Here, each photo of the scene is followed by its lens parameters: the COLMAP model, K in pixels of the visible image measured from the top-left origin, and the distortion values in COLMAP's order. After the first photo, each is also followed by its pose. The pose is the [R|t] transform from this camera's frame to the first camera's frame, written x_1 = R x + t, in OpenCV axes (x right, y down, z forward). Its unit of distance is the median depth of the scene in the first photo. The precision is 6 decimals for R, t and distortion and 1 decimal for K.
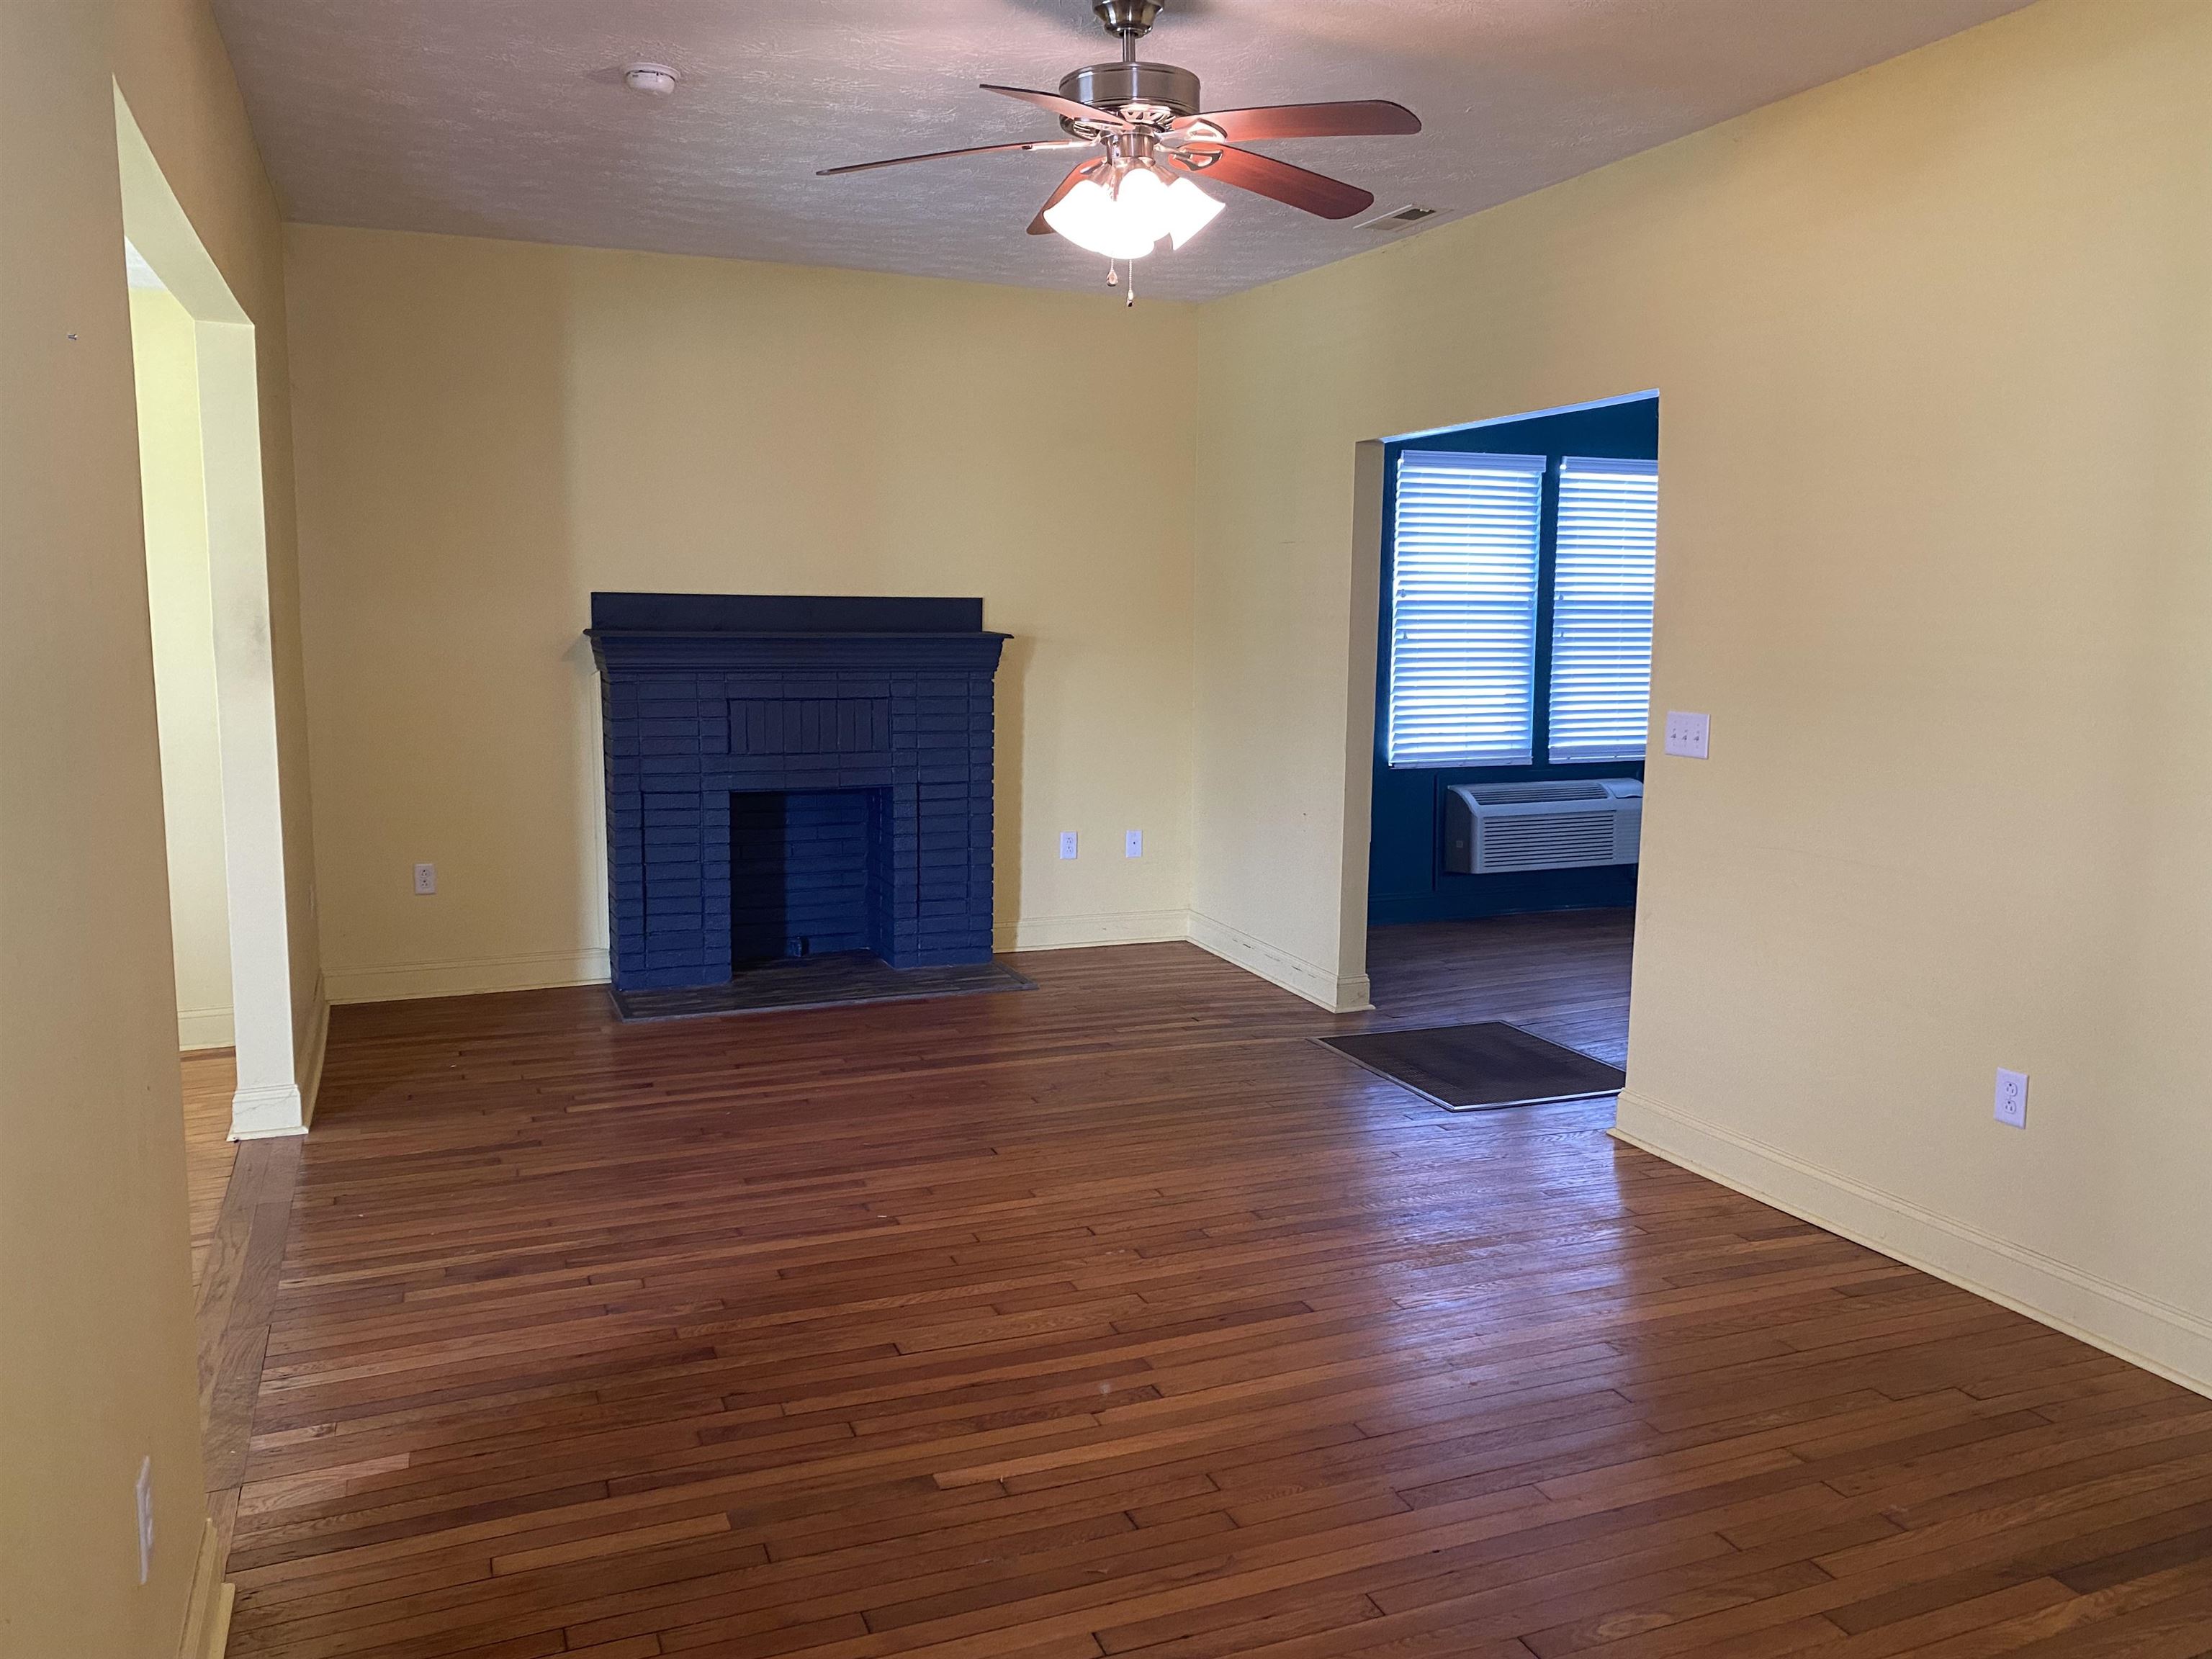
lens RADIAL K [[1689.0, 0, 1120.2], [0, 1689.0, 849.8], [0, 0, 1]] dist [0.016596, -0.020199]
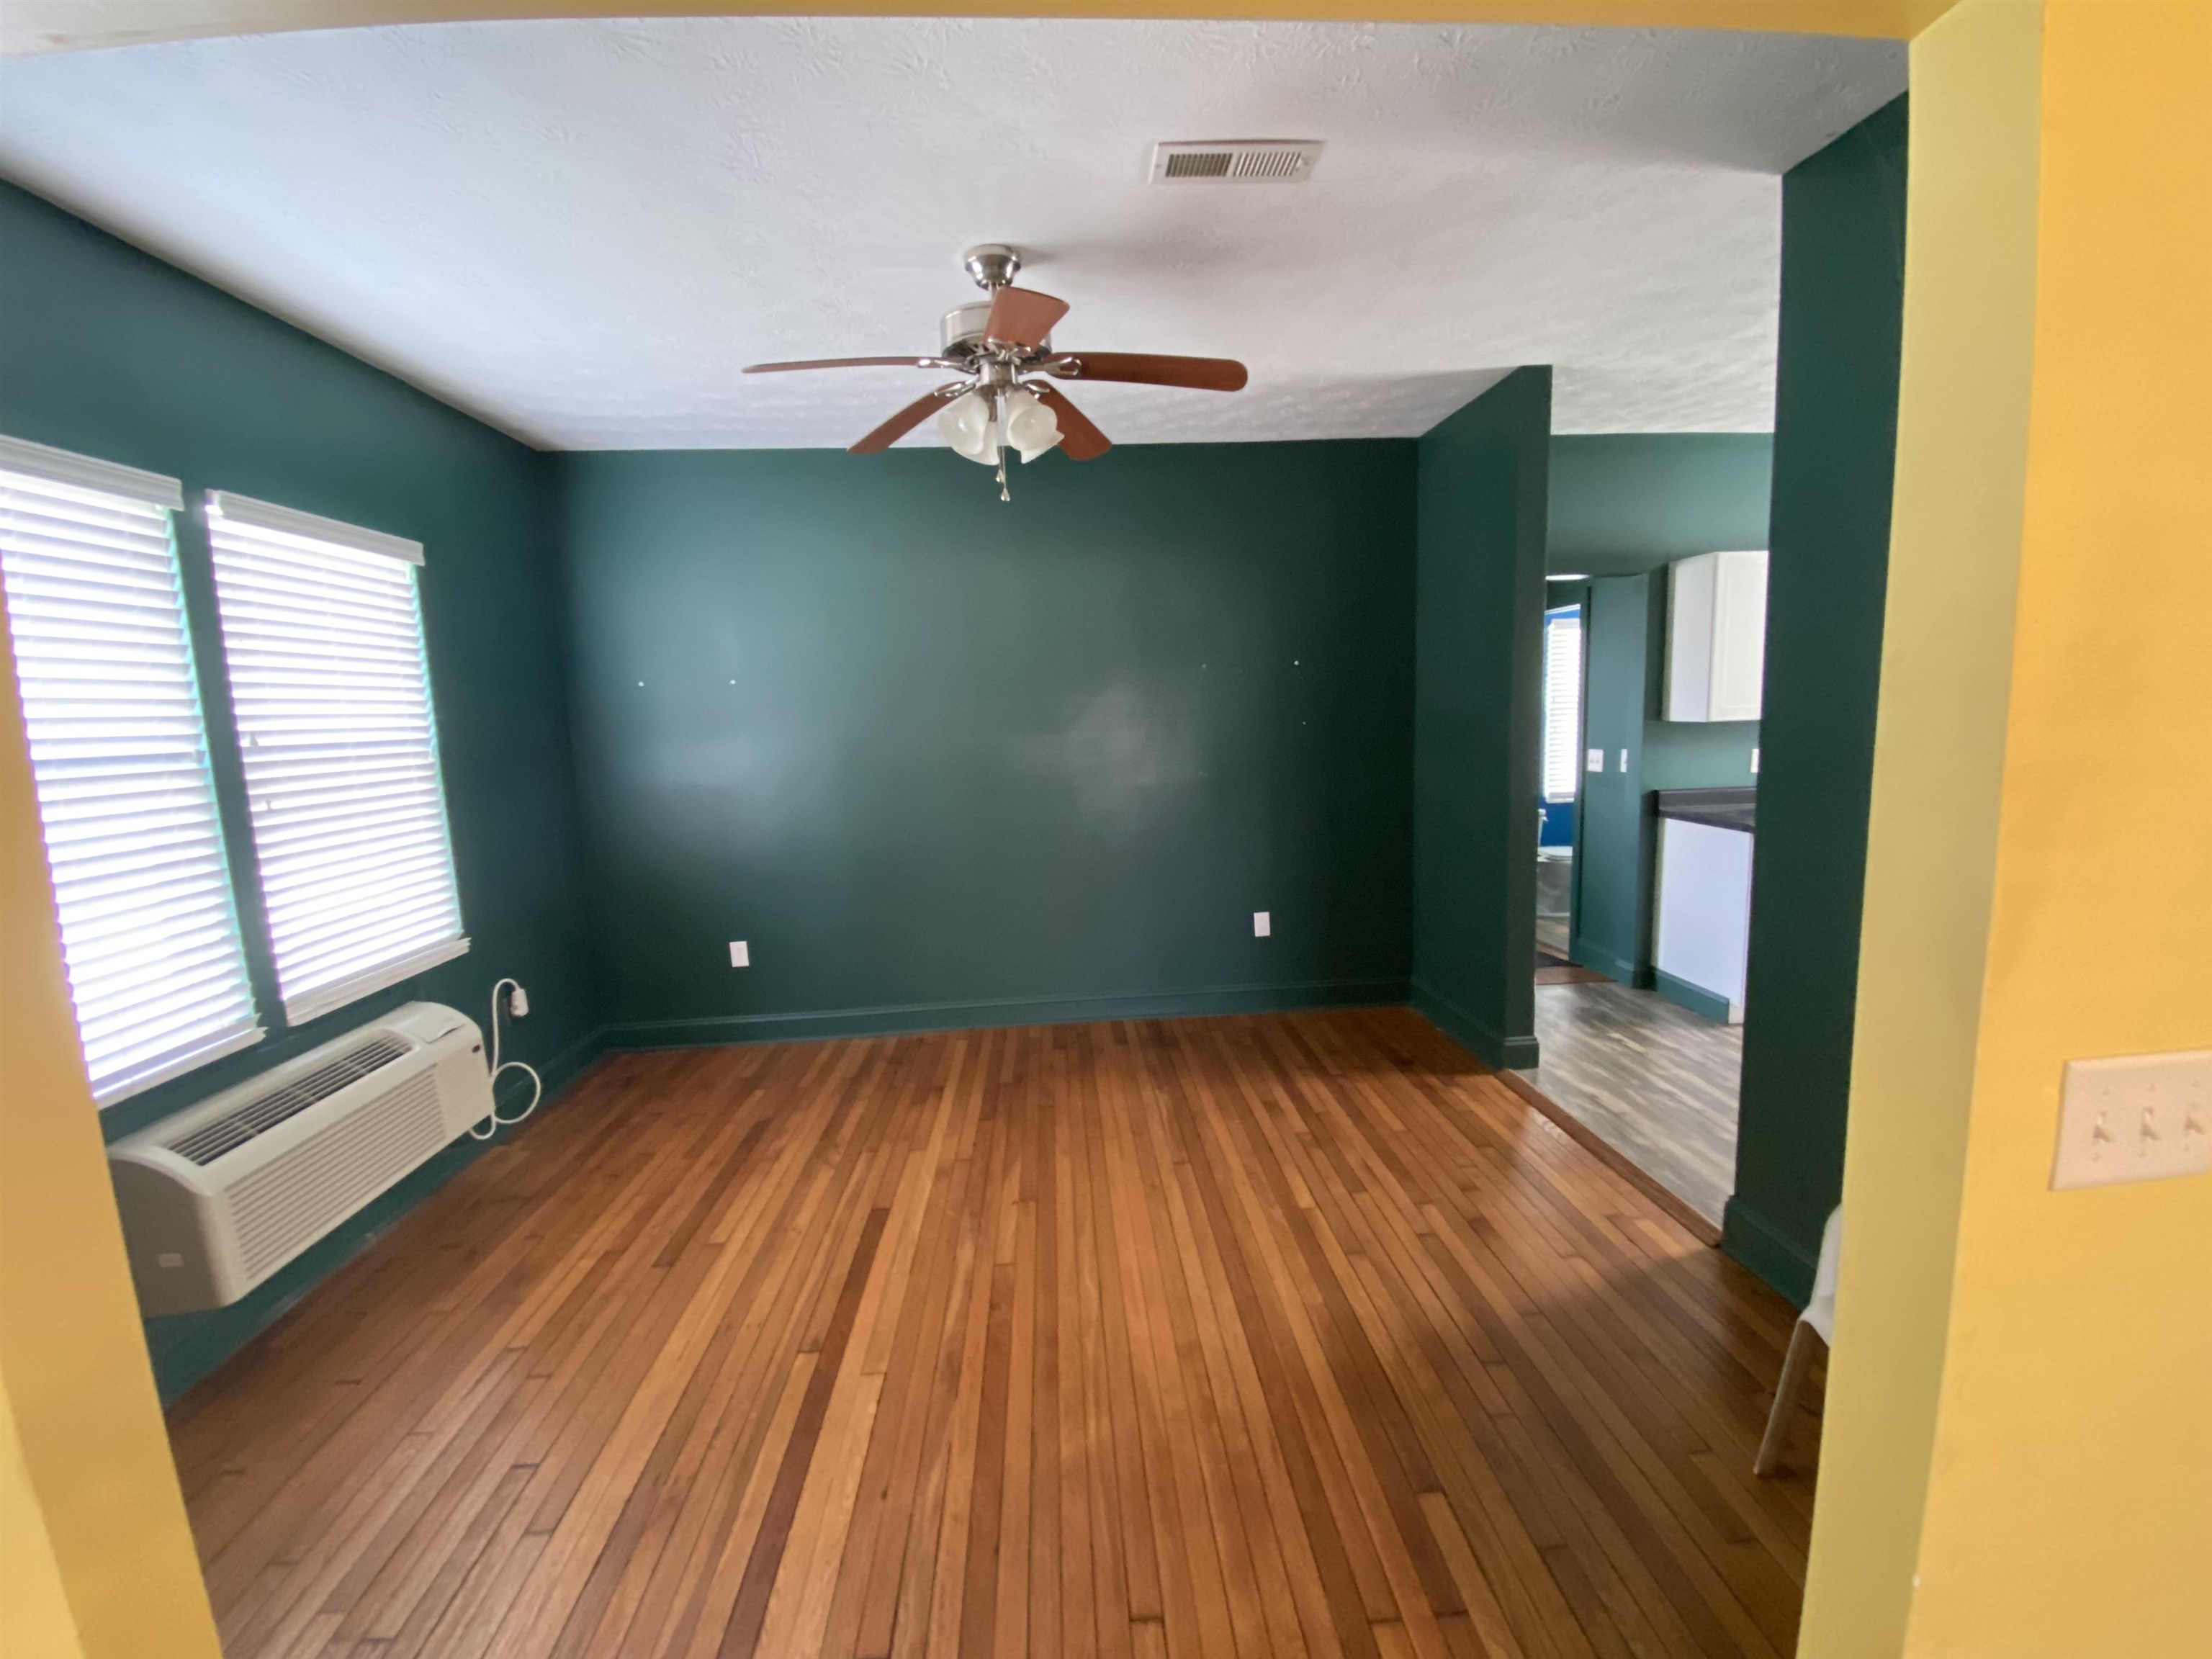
lens RADIAL K [[904.5, 0, 1103.4], [0, 904.5, 837.6], [0, 0, 1]] dist [-0.000895, -0.000241]
pose [[0.321816, -0.137536, 0.936760, 0.078874], [0.164670, 0.982445, 0.087673, -0.123004], [-0.932372, 0.126042, 0.338814, 0.802789]]
